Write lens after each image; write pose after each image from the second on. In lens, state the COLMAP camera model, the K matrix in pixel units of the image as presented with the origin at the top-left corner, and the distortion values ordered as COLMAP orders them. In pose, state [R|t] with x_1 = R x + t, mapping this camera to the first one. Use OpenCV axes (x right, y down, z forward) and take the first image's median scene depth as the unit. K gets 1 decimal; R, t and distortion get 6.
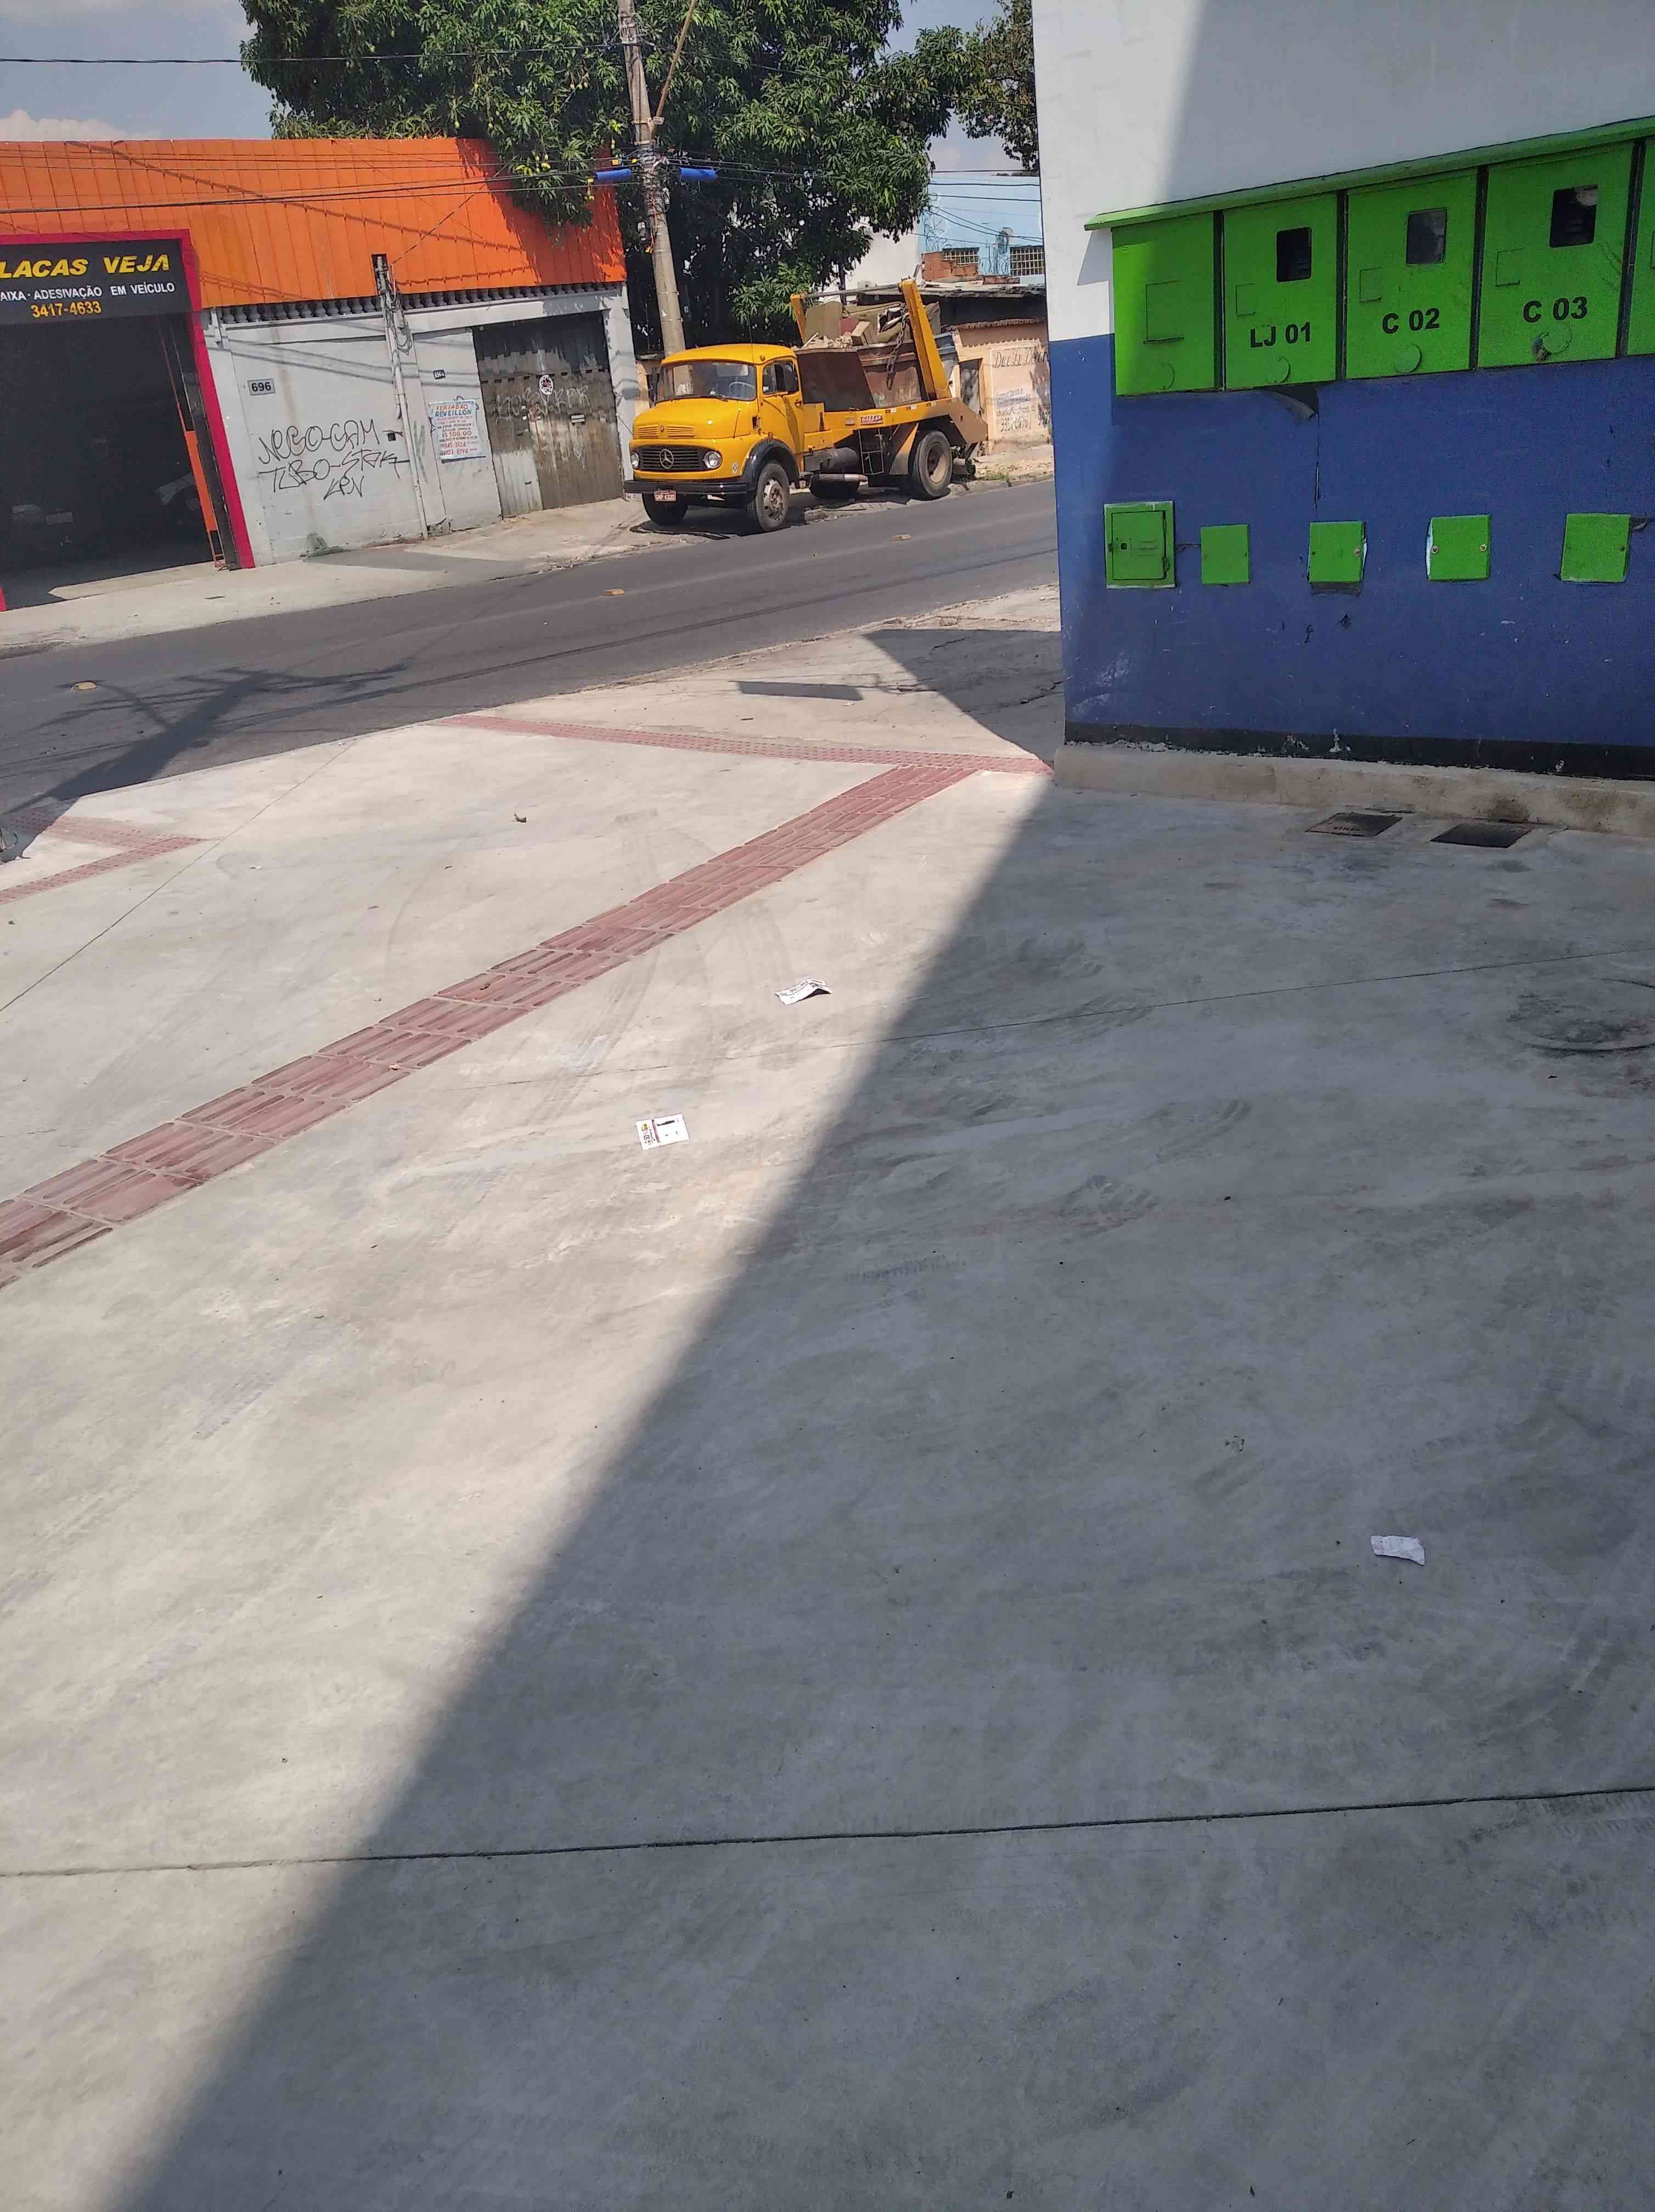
lens RADIAL K [[1688.6, 0, 828.5], [0, 1688.6, 1109.2], [0, 0, 1]] dist [0.058133, -0.122843]
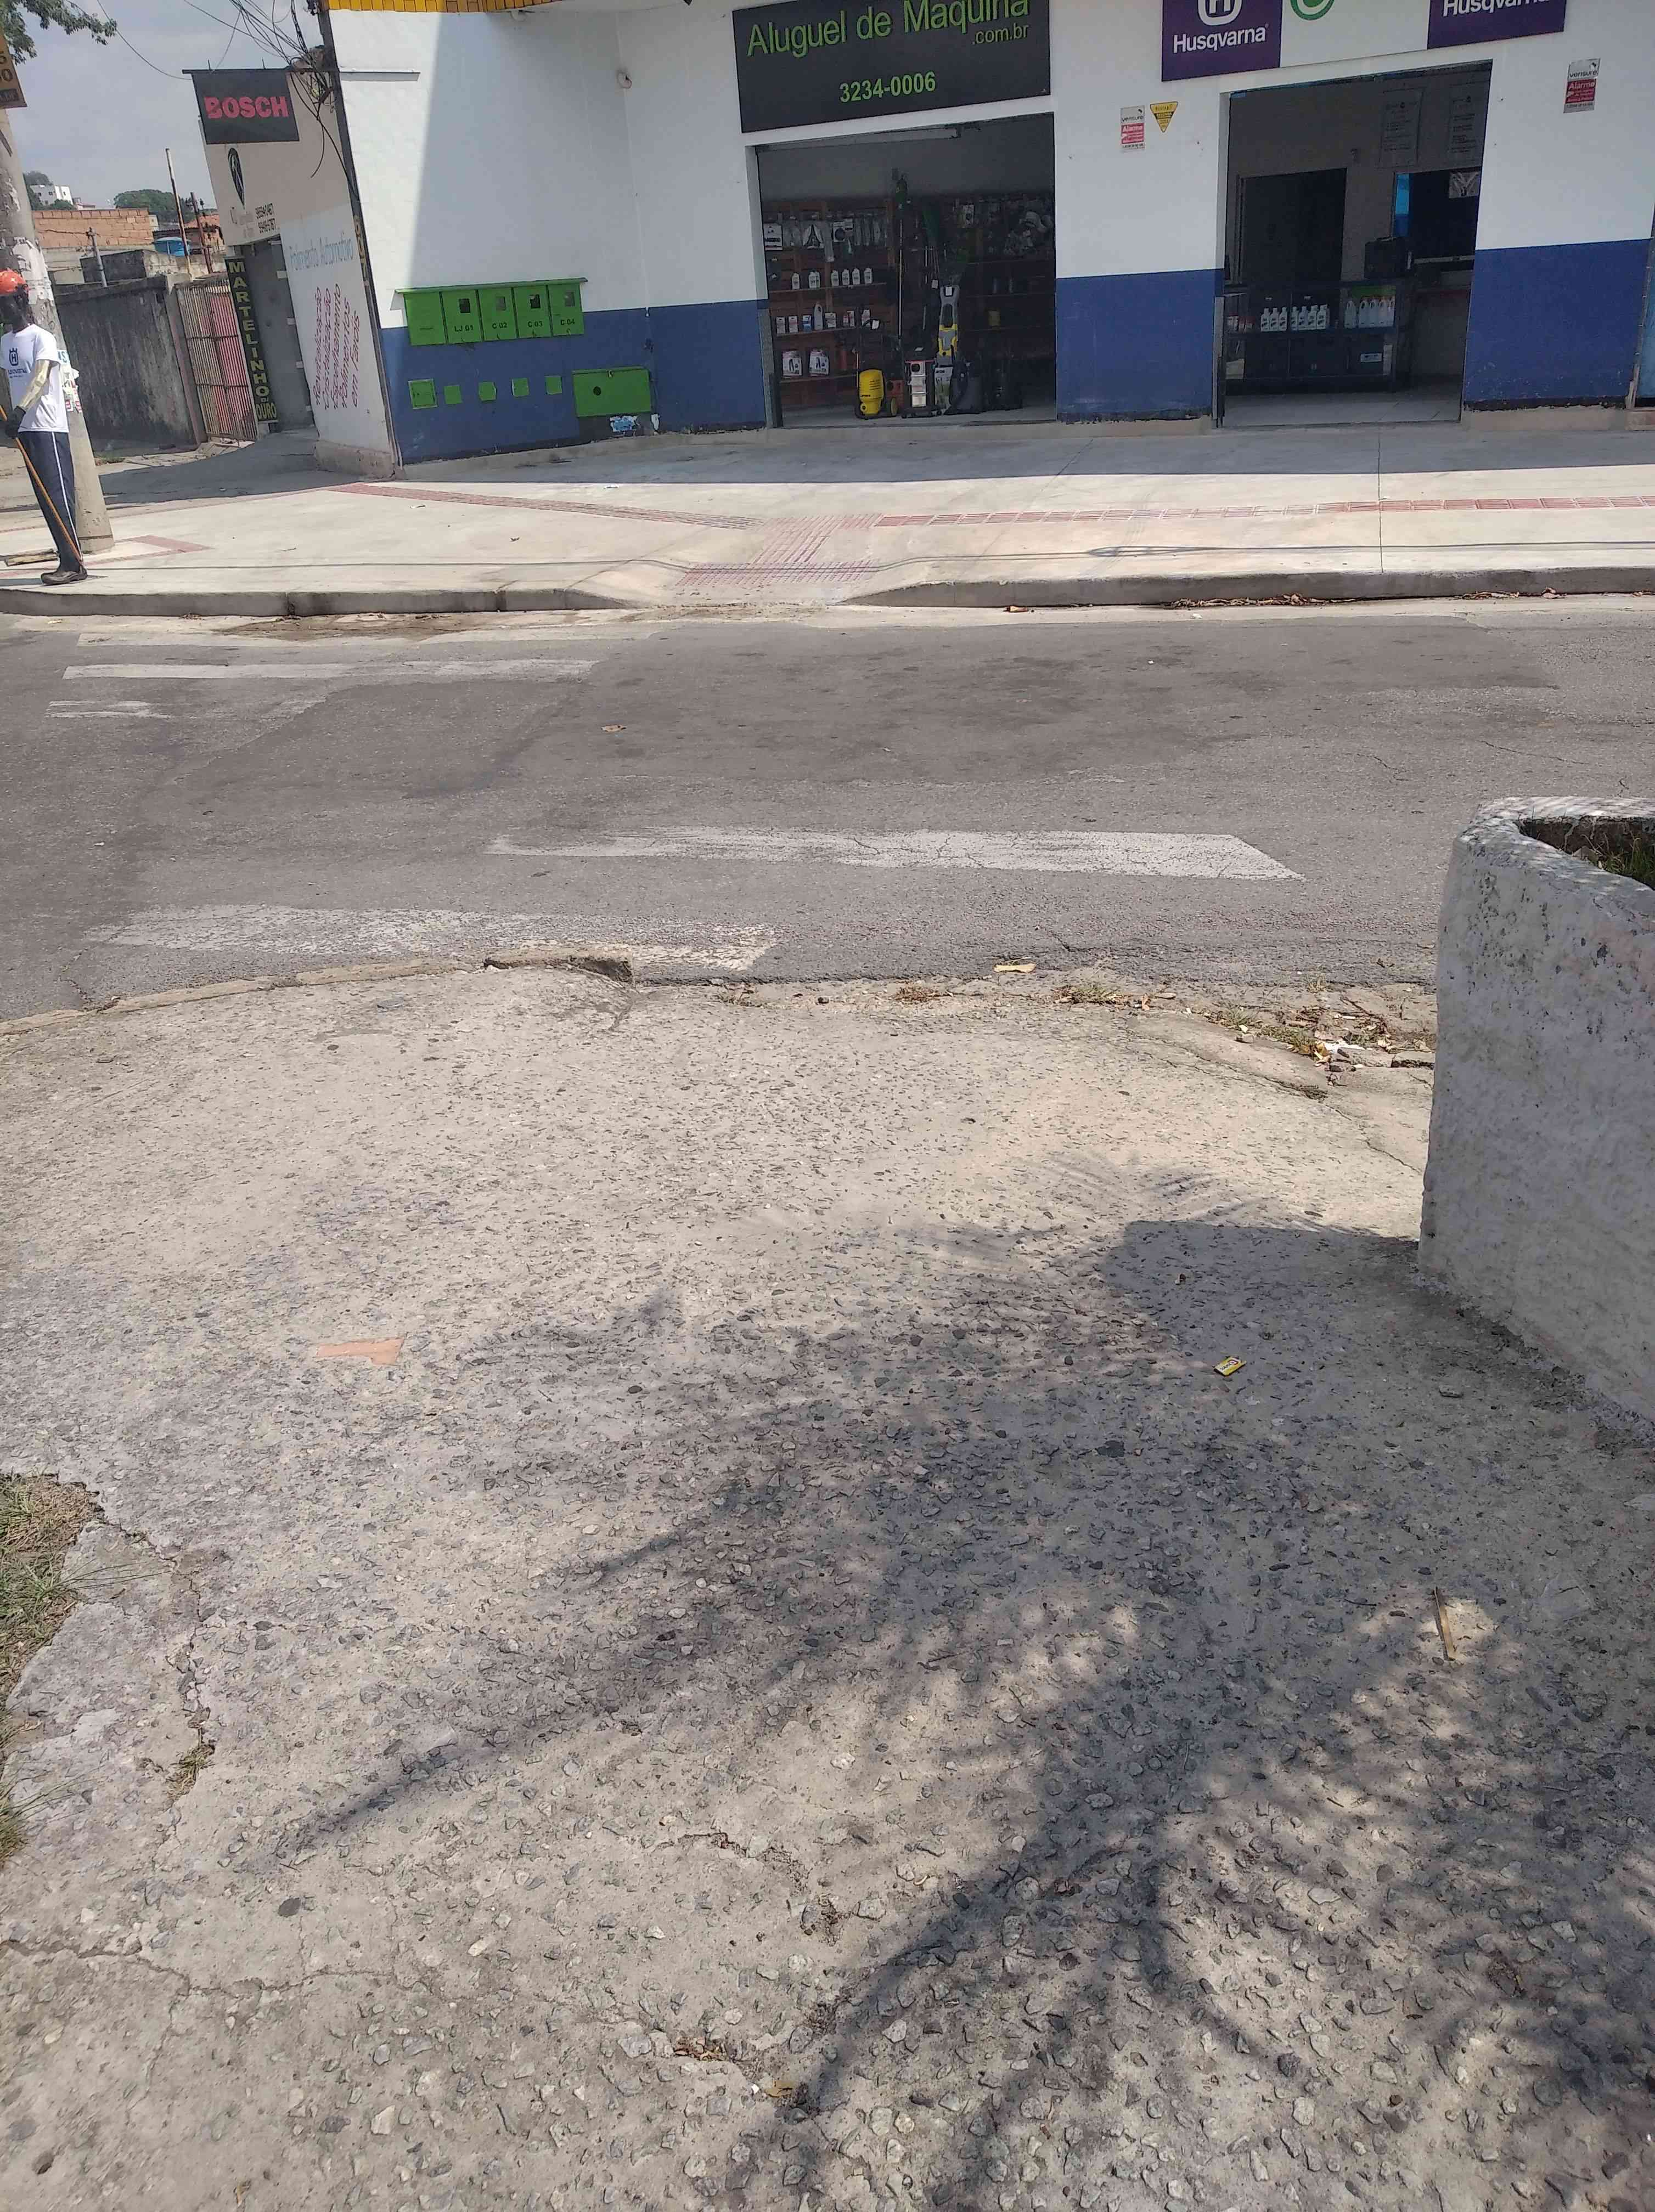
lens RADIAL K [[1706.7, 0, 826.0], [0, 1706.7, 1107.7], [0, 0, 1]] dist [0.039517, -0.068492]
pose [[0.239227, -0.336659, 0.910731, -0.730310], [0.426935, 0.878900, 0.212748, 0.117355], [-0.872065, 0.337928, 0.353988, -0.085230]]
